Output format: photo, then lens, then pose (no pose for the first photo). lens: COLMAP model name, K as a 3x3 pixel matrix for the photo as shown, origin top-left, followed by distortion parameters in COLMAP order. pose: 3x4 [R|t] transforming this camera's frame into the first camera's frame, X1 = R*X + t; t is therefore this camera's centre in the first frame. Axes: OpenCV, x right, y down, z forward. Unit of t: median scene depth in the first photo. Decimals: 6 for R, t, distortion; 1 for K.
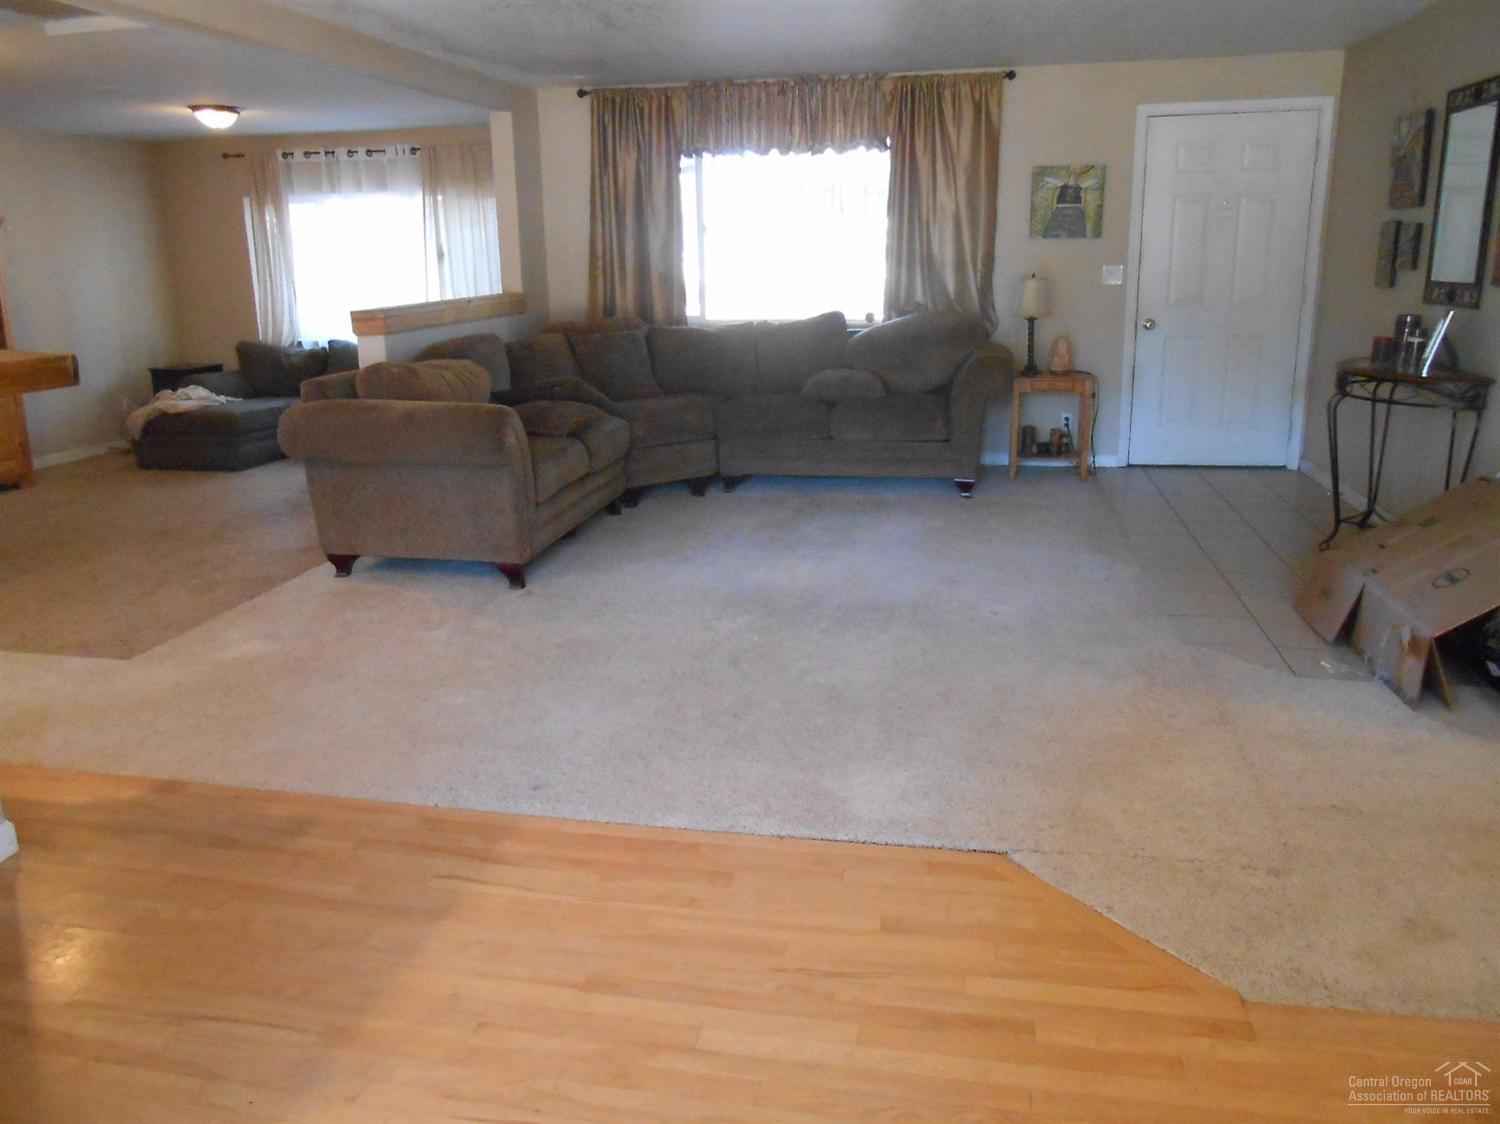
lens RADIAL K [[1119.4, 0, 750.0], [0, 1119.4, 562.0], [0, 0, 1]] dist [-0.115479, 0.131984]
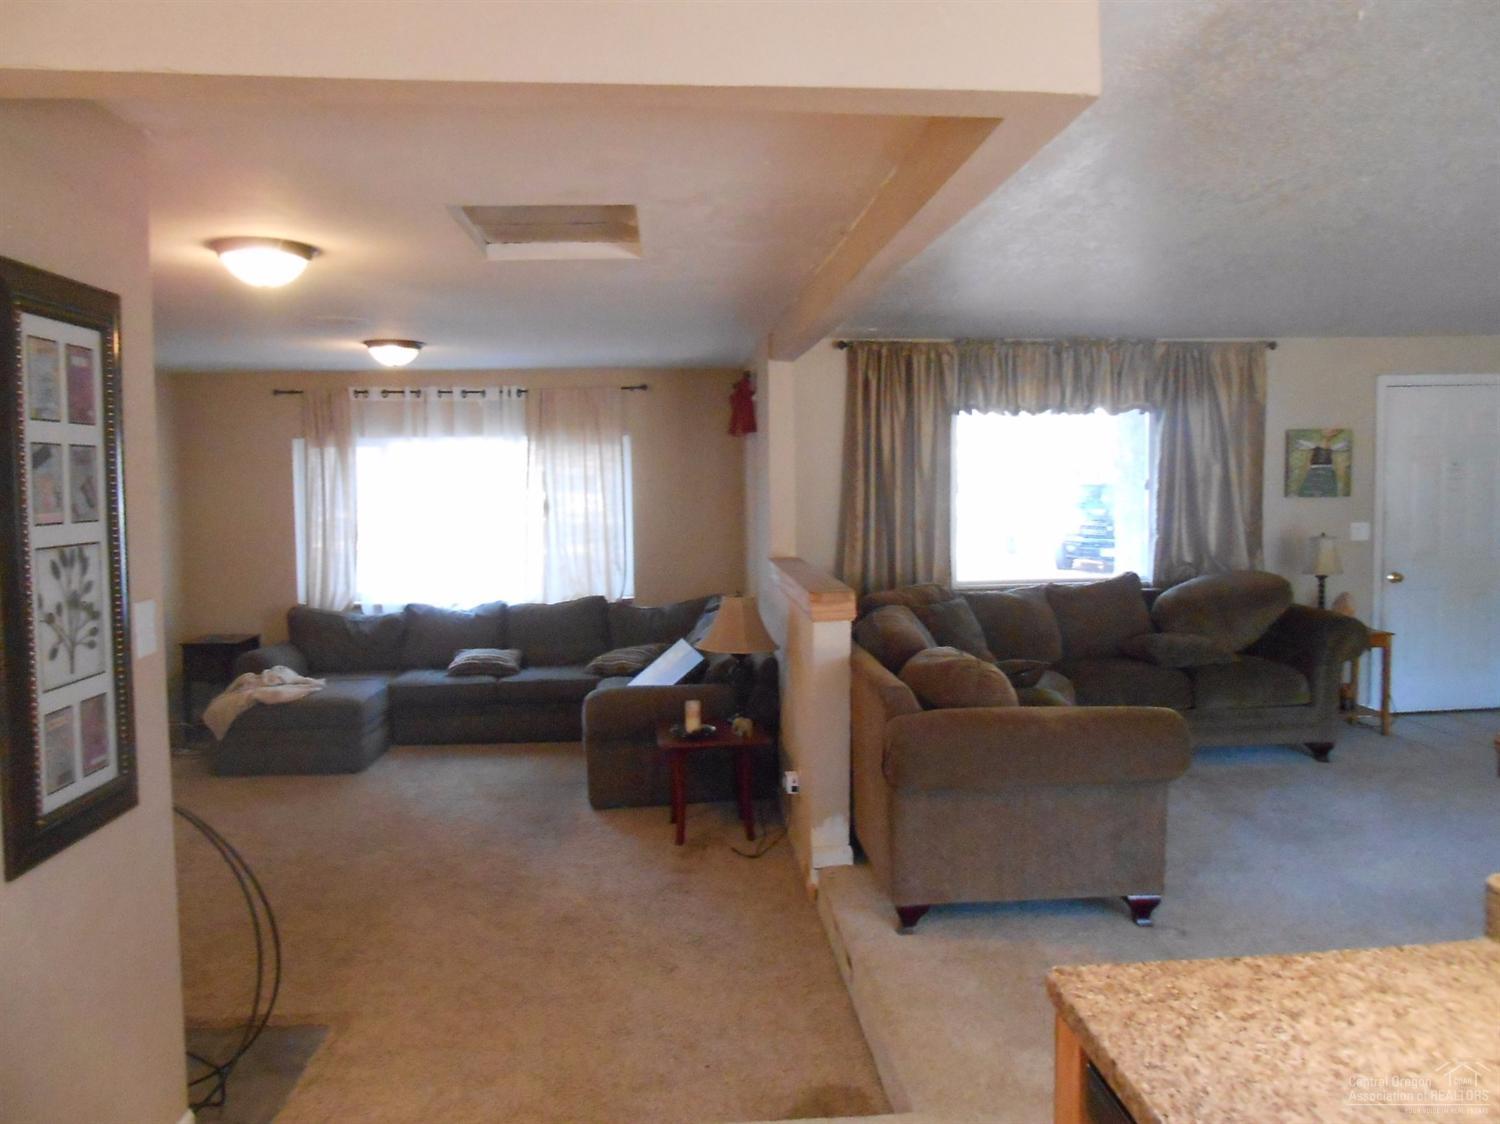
lens RADIAL K [[1119.4, 0, 750.0], [0, 1119.4, 562.0], [0, 0, 1]] dist [-0.115479, 0.131984]
pose [[0.965806, -0.018623, 0.258595, -0.490740], [0.069463, 0.979539, -0.188889, -0.076402], [-0.249786, 0.200393, 0.947338, 0.169841]]
